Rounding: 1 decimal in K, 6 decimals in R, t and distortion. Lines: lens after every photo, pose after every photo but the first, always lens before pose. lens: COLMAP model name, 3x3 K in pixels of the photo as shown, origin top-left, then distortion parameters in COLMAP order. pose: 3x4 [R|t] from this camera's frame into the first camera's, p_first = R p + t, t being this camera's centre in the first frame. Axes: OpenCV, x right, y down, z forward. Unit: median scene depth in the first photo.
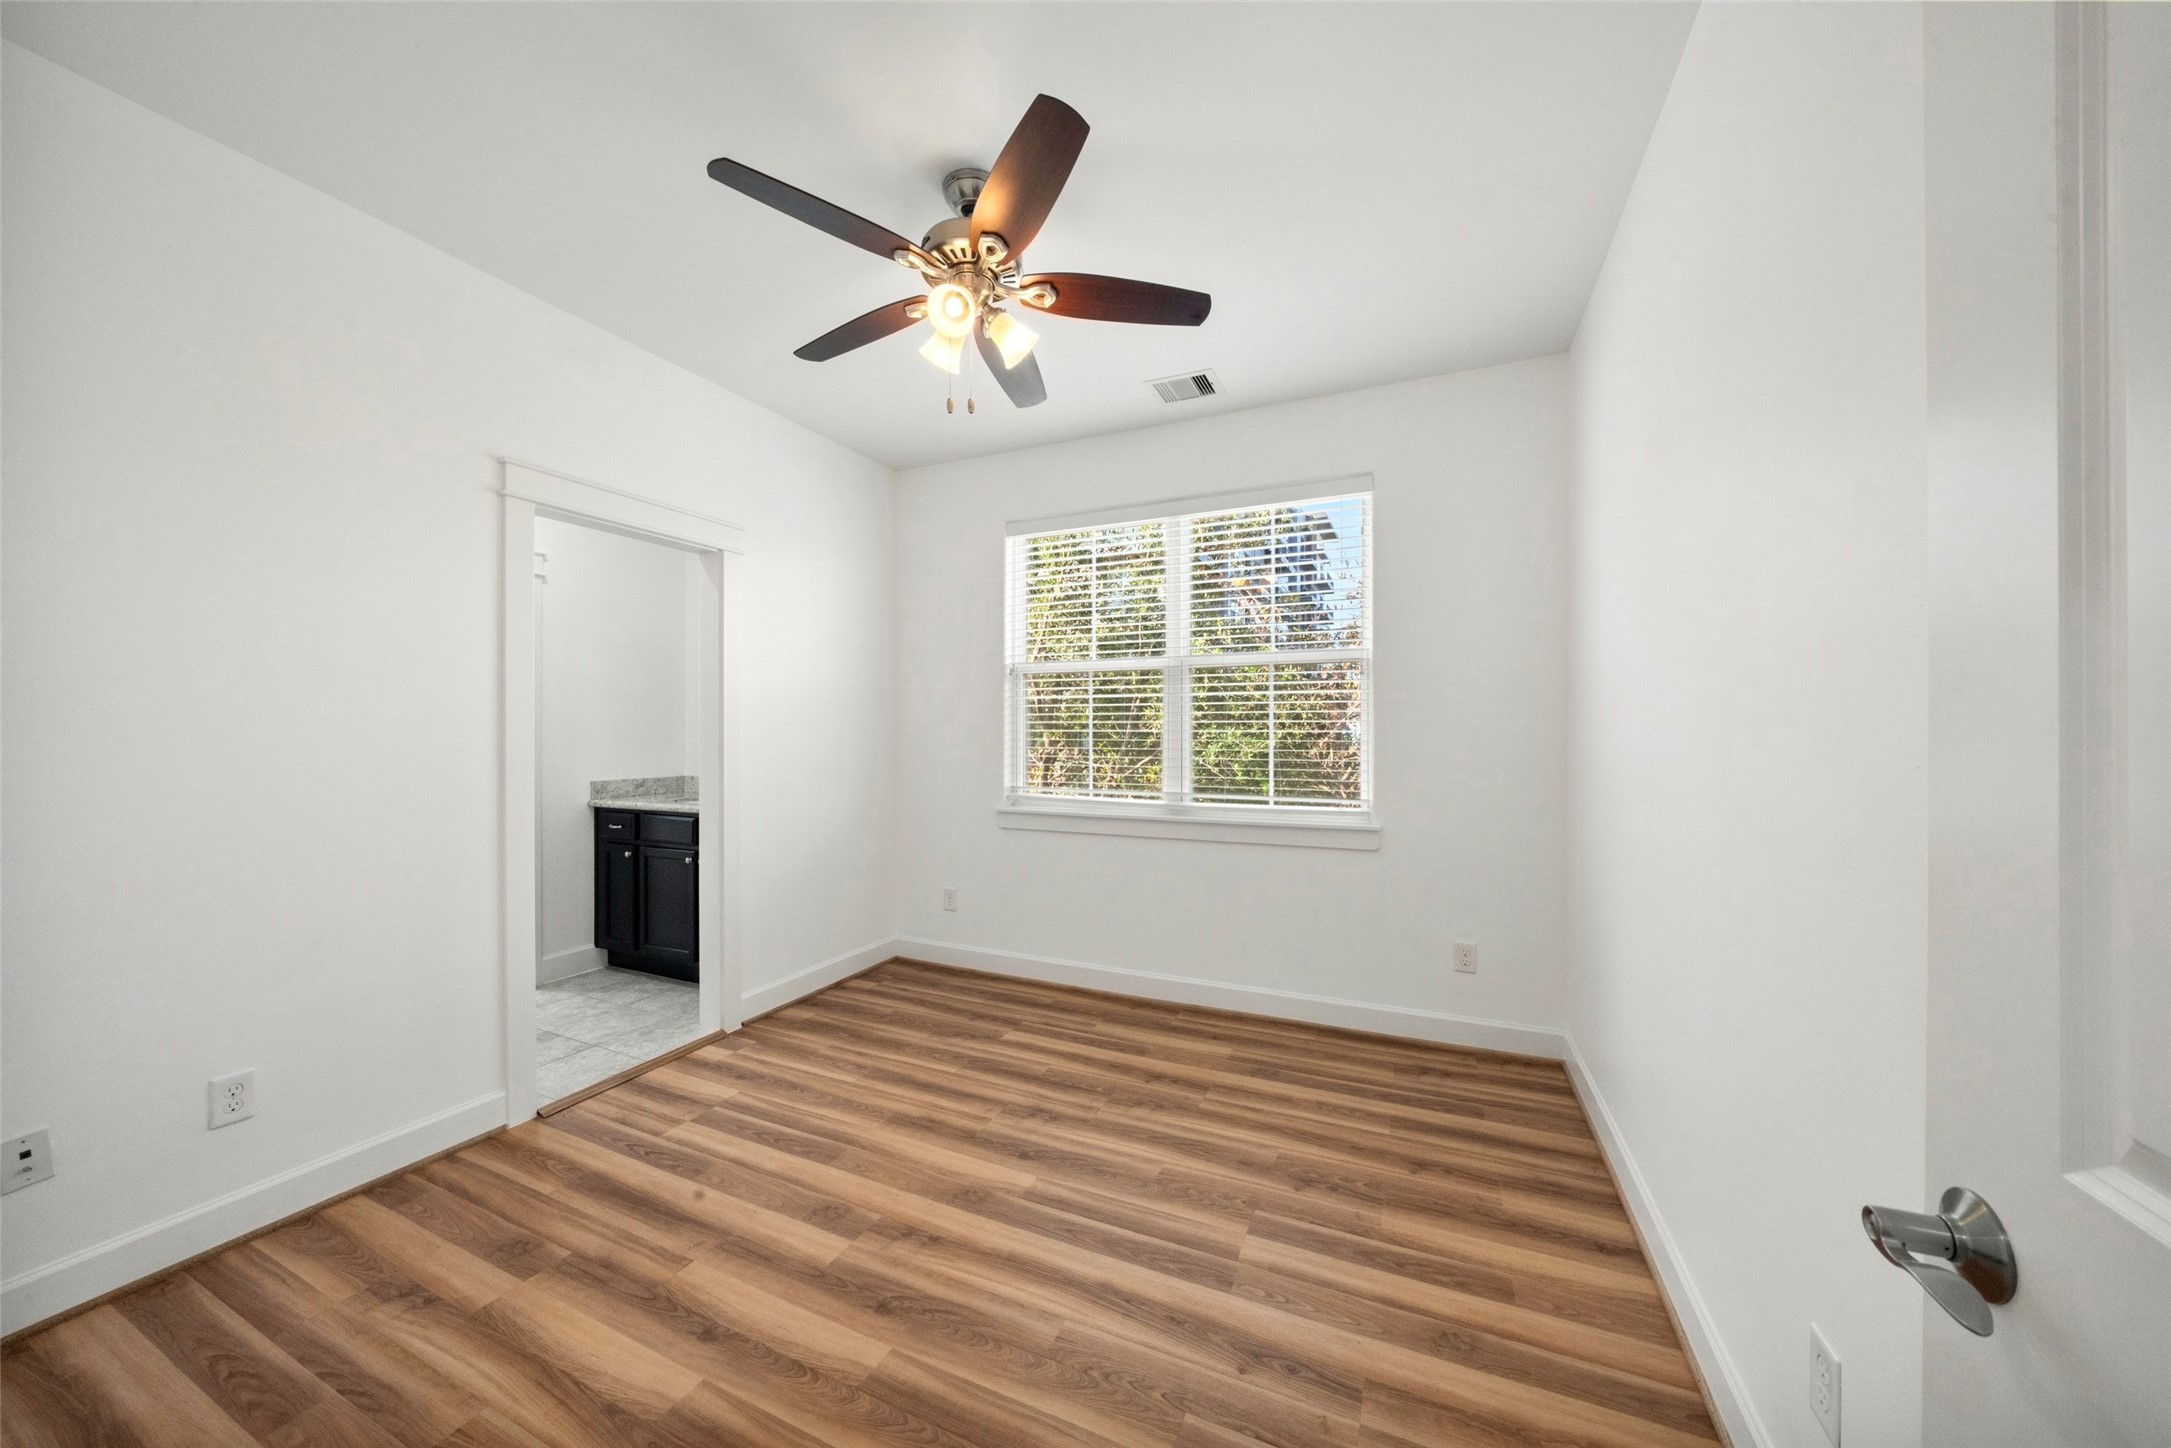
lens RADIAL K [[738.0, 0, 1085.5], [0, 738.0, 724.0], [0, 0, 1]] dist [-0.000233, 0.000004]
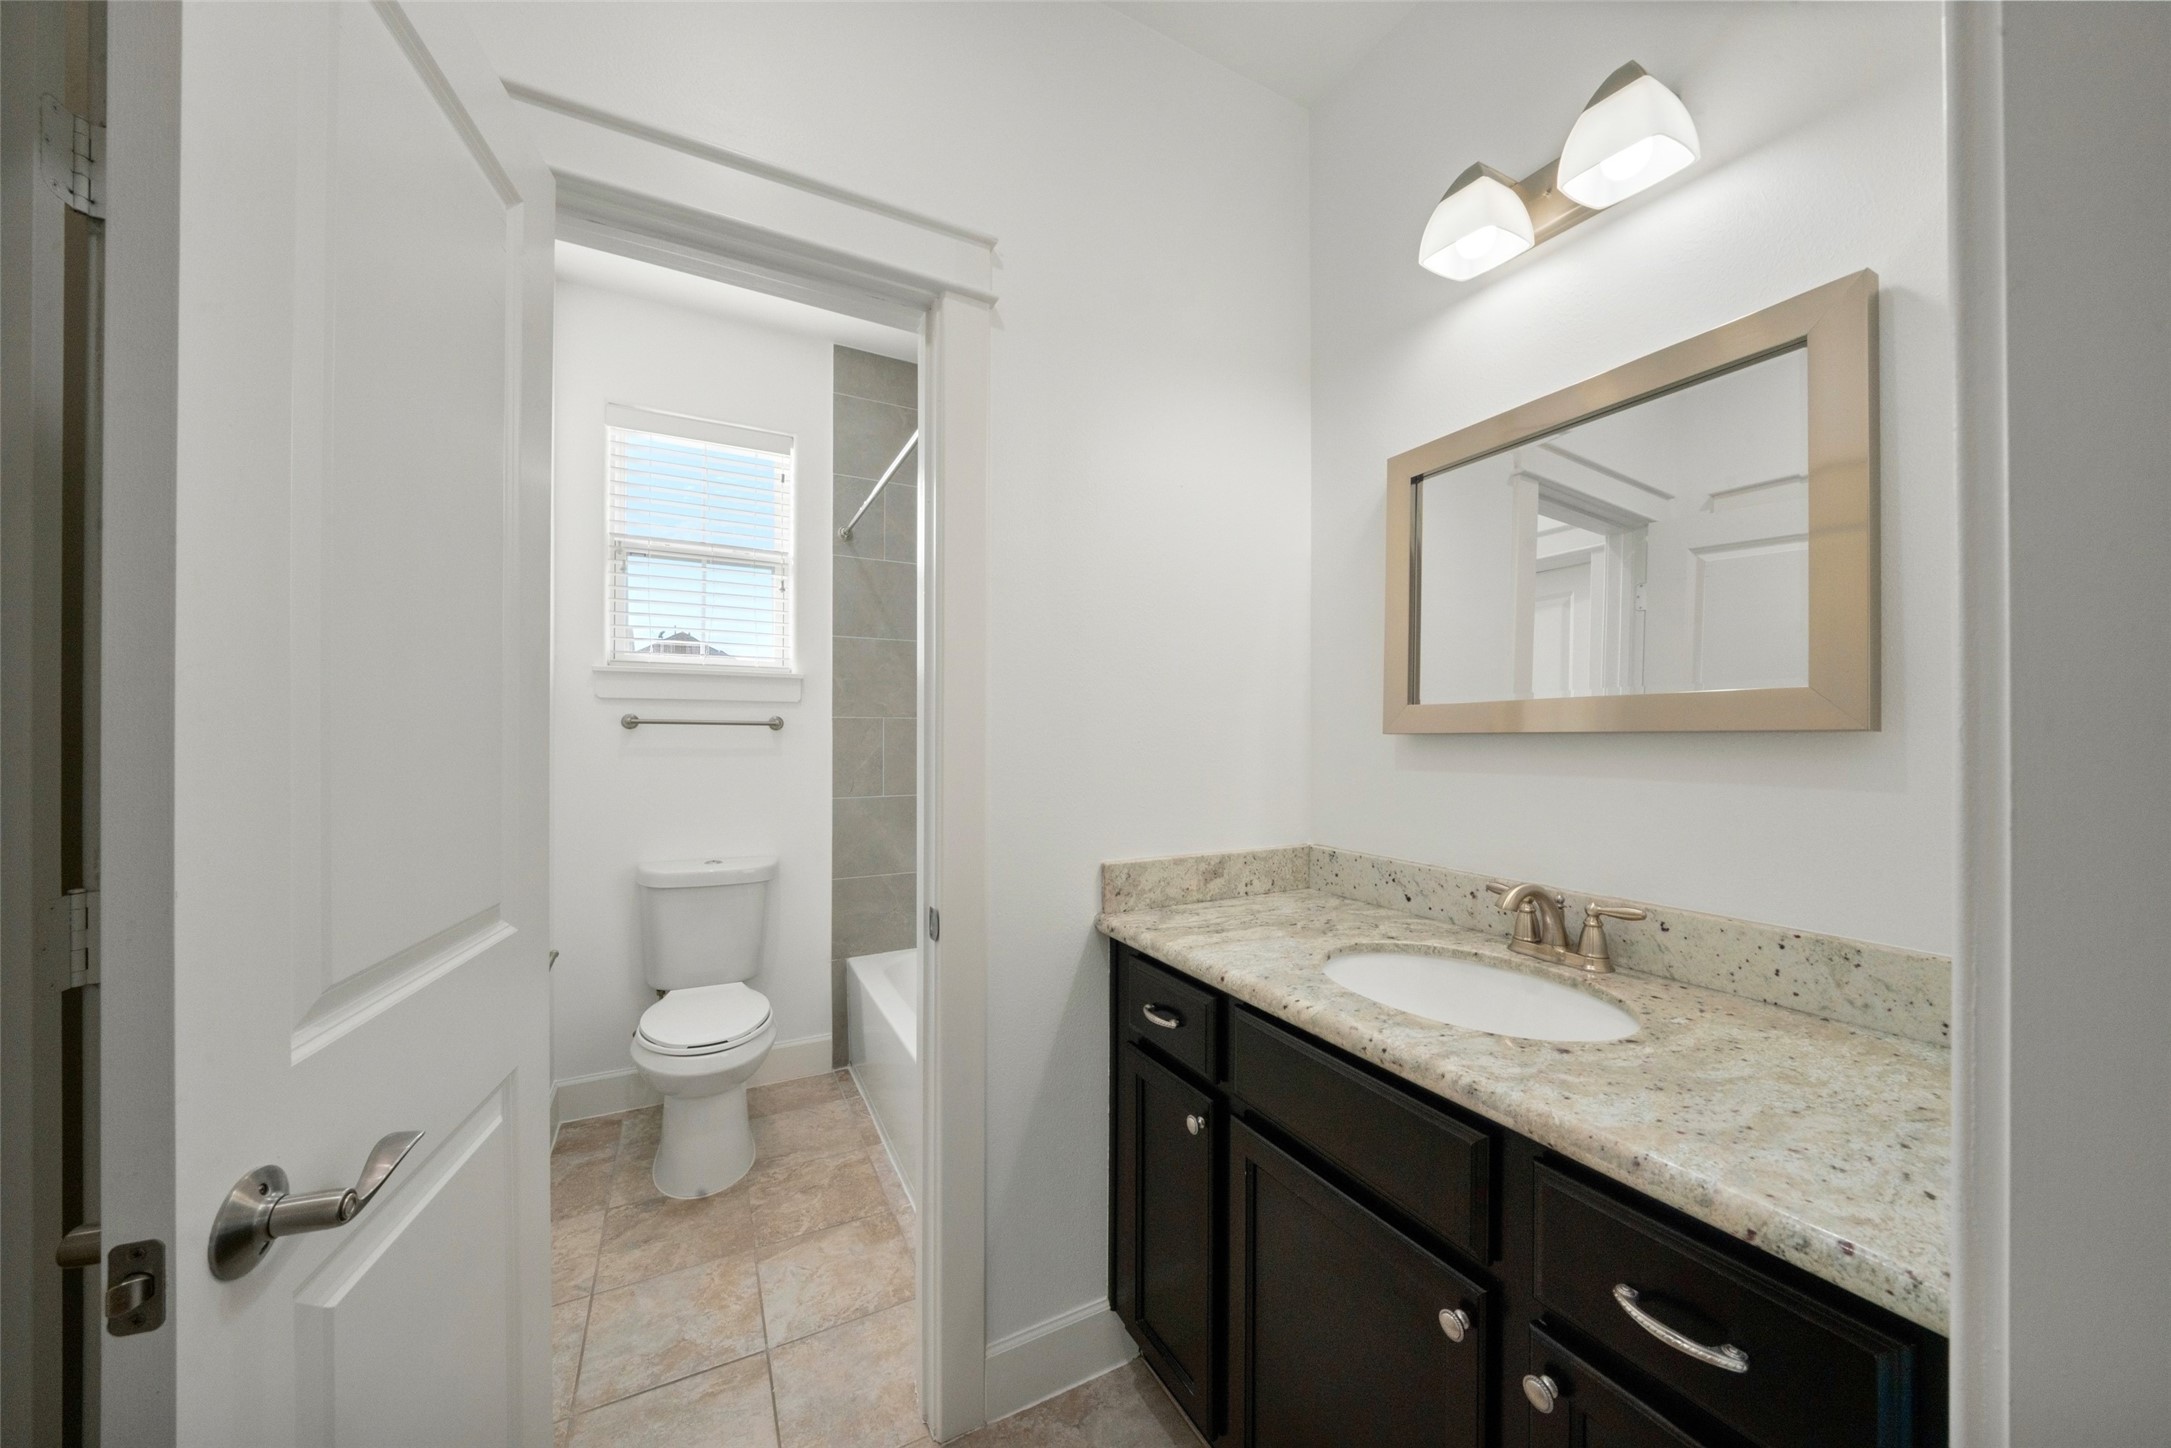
lens RADIAL K [[738.0, 0, 1085.5], [0, 738.0, 724.0], [0, 0, 1]] dist [-0.000233, 0.000004]
pose [[0.796899, -0.000403, -0.604112, -0.456960], [0.002431, 0.999994, 0.002540, 0.008582], [0.604107, -0.003493, 0.796895, 0.707262]]
